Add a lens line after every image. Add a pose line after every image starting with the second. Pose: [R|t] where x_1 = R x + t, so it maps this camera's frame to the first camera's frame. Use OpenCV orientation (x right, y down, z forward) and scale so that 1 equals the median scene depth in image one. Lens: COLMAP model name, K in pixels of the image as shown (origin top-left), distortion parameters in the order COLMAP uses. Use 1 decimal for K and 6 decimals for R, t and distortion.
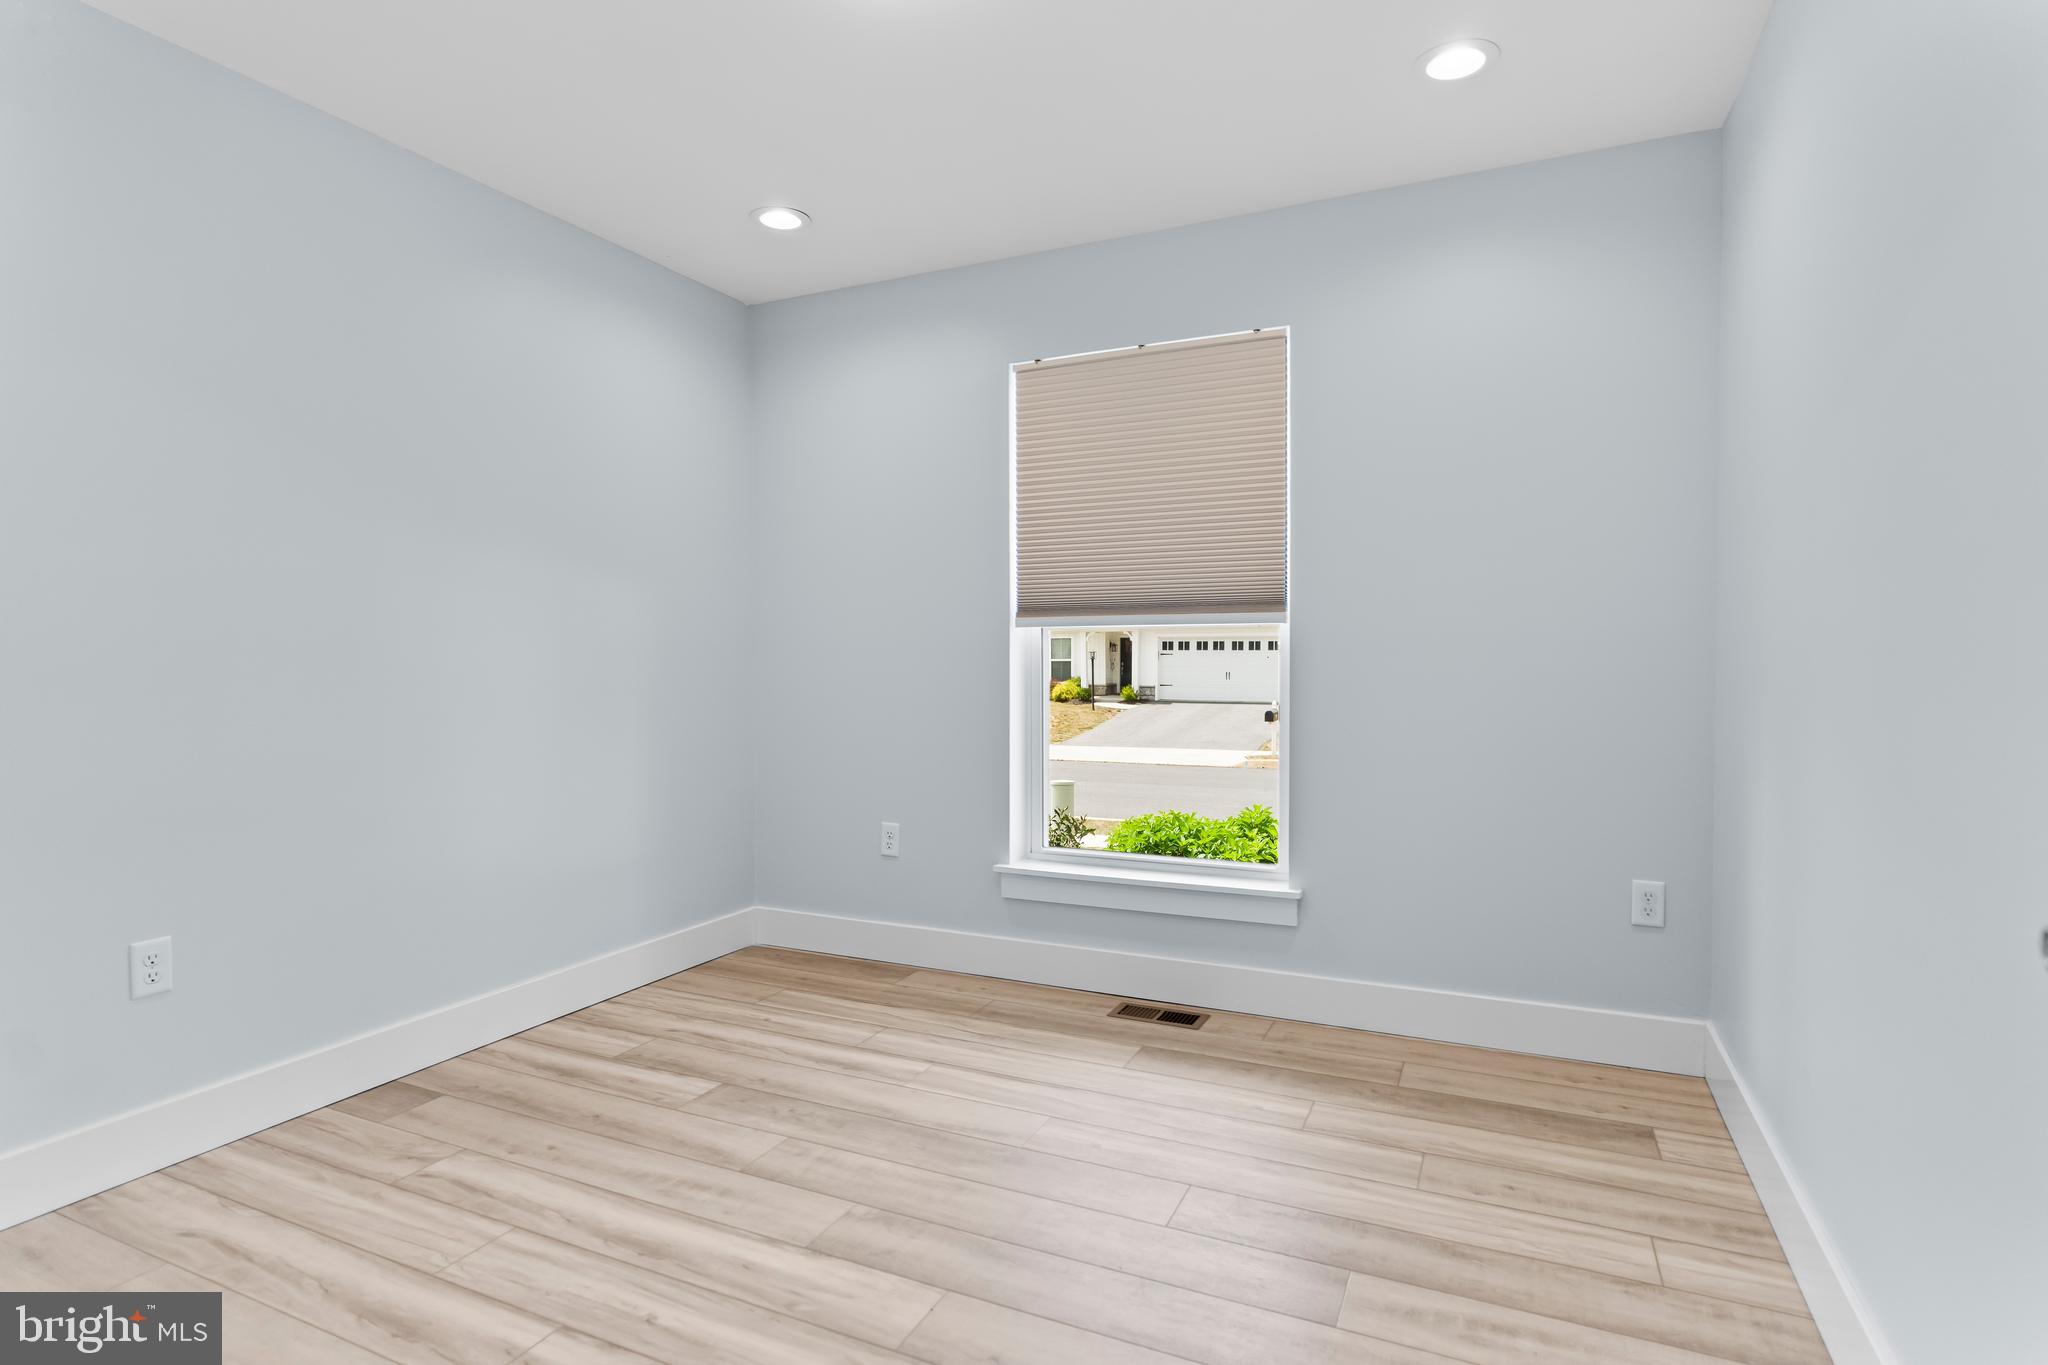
lens RADIAL K [[1061.5, 0, 1014.2], [0, 1061.5, 656.5], [0, 0, 1]] dist [-0.004178, -0.000149]
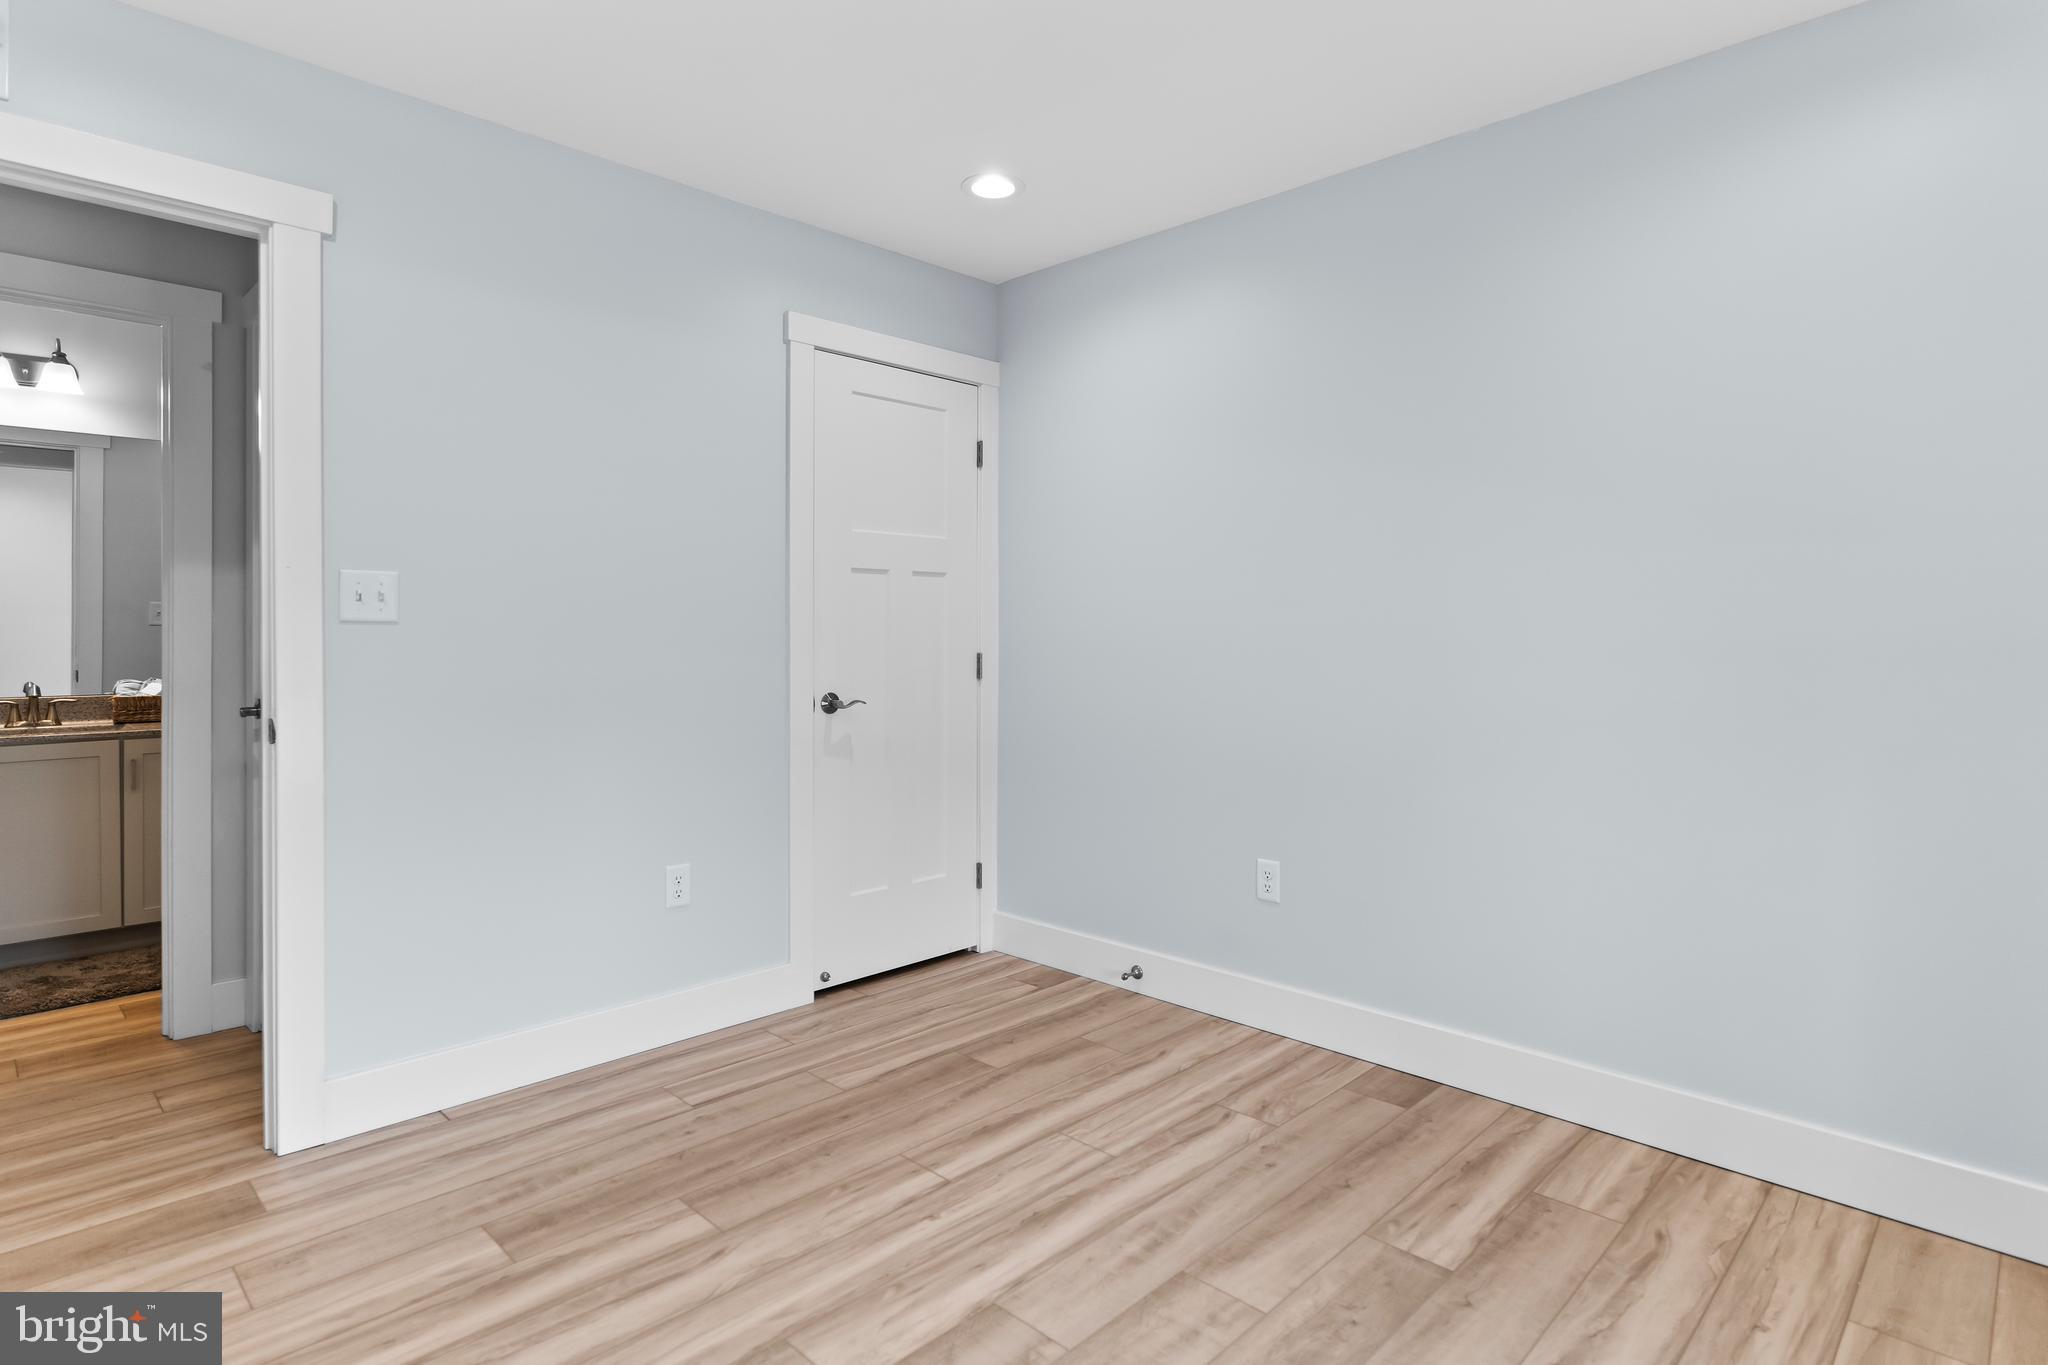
lens RADIAL K [[1061.5, 0, 1014.2], [0, 1061.5, 656.5], [0, 0, 1]] dist [-0.004178, -0.000149]
pose [[-0.327535, 0.020134, -0.944625, 0.540077], [-0.005891, 0.999710, 0.023350, -0.021860], [0.944821, 0.013213, -0.327321, 1.079863]]
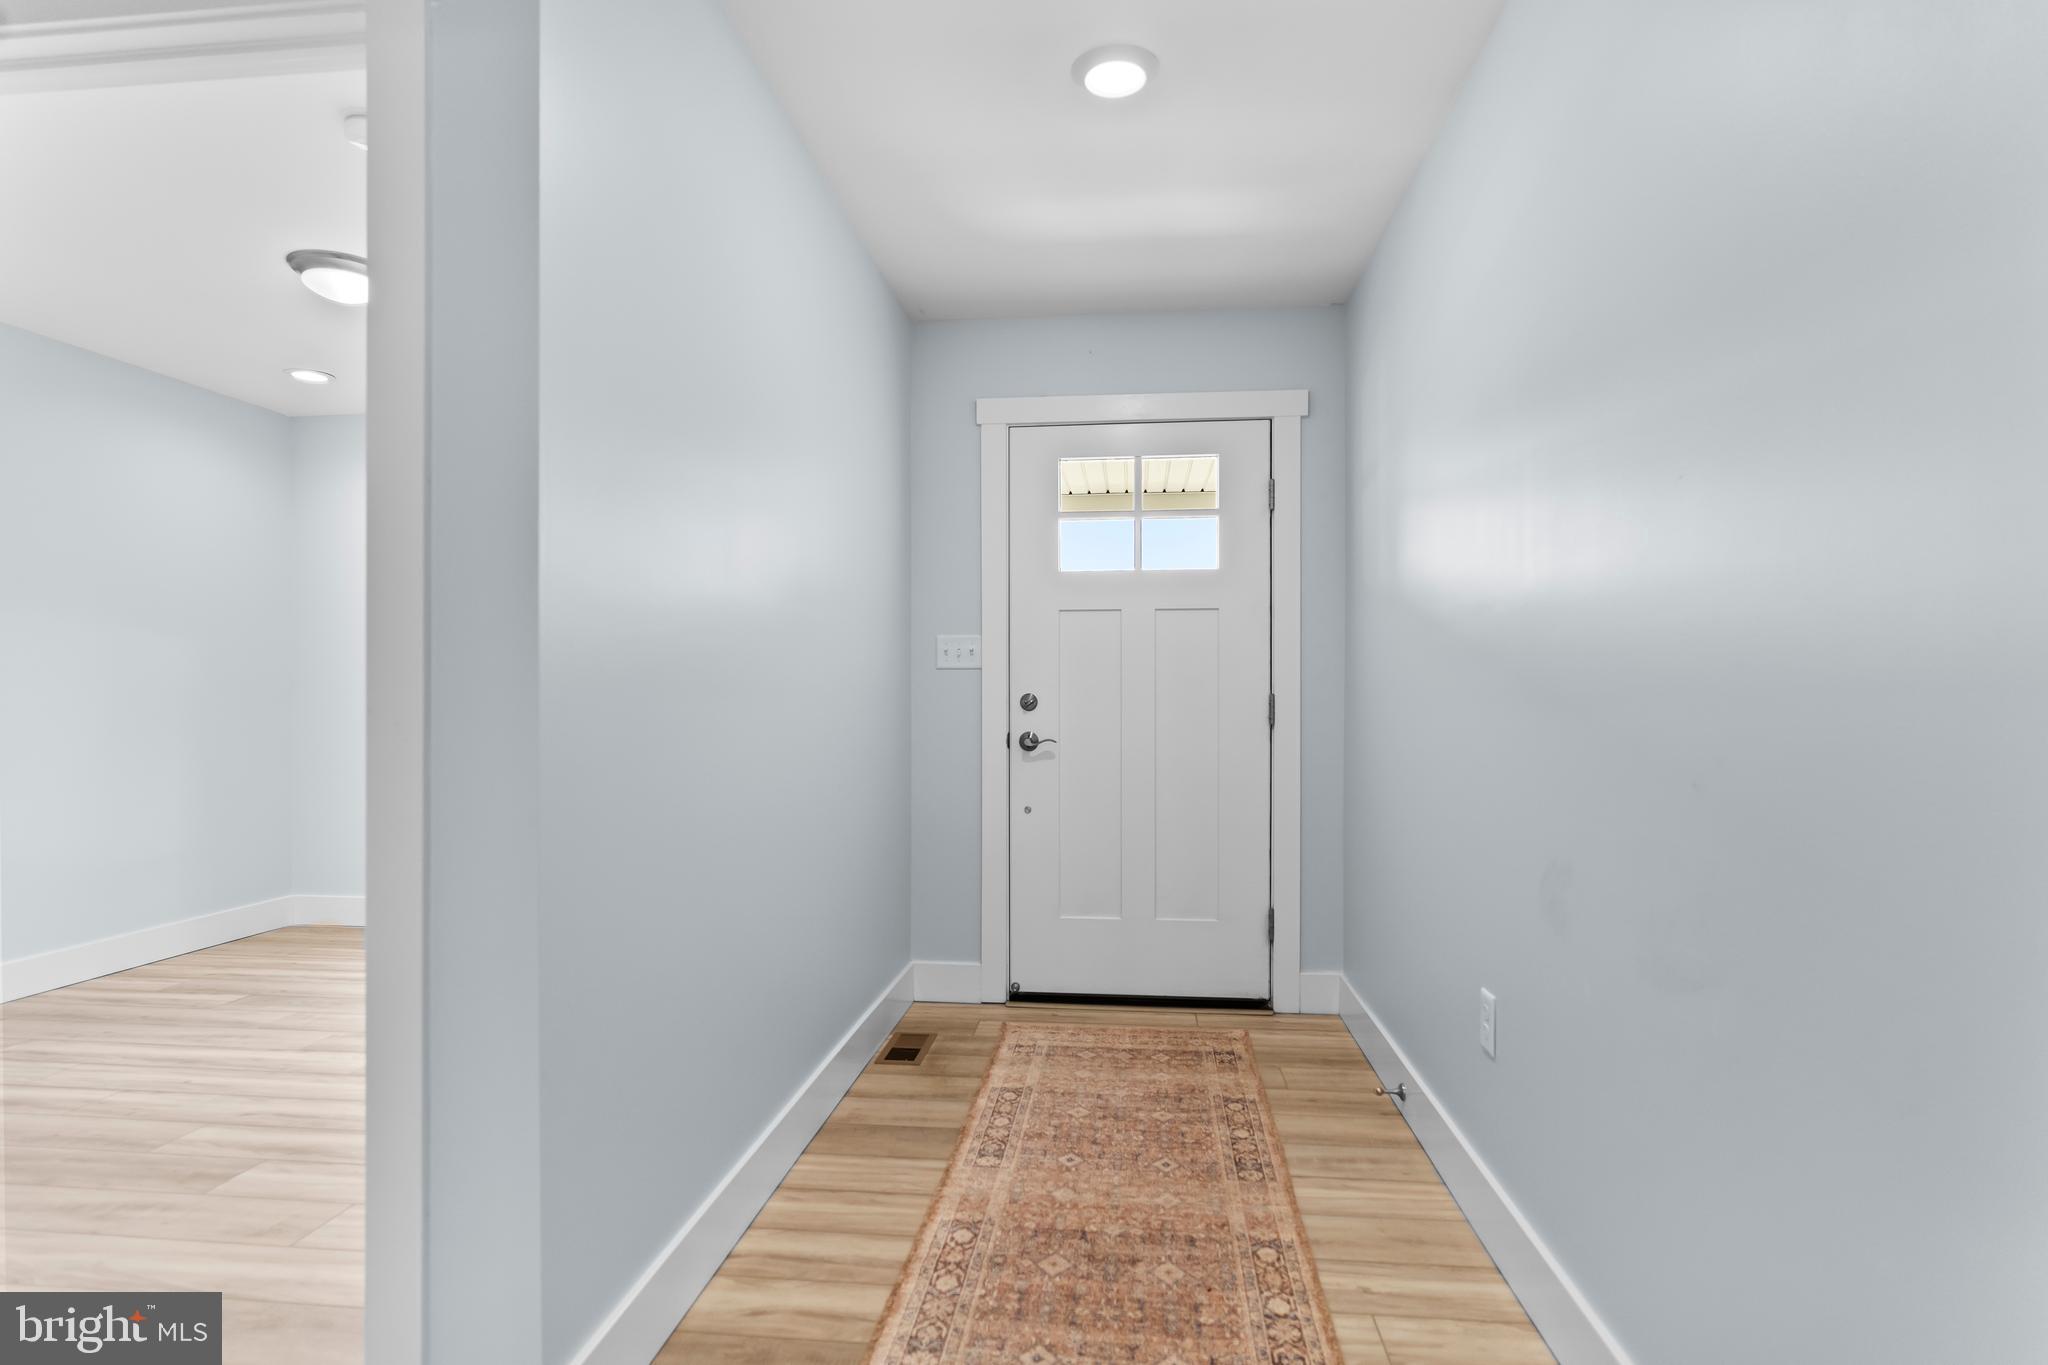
lens RADIAL K [[1056.0, 0, 1016.8], [0, 1056.0, 684.1], [0, 0, 1]] dist [-0.002371, -0.000653]
pose [[0.946651, 0.004390, 0.322230, 0.274984], [0.000514, 0.999885, -0.015131, 0.007656], [-0.322260, 0.014489, 0.946540, -0.772025]]
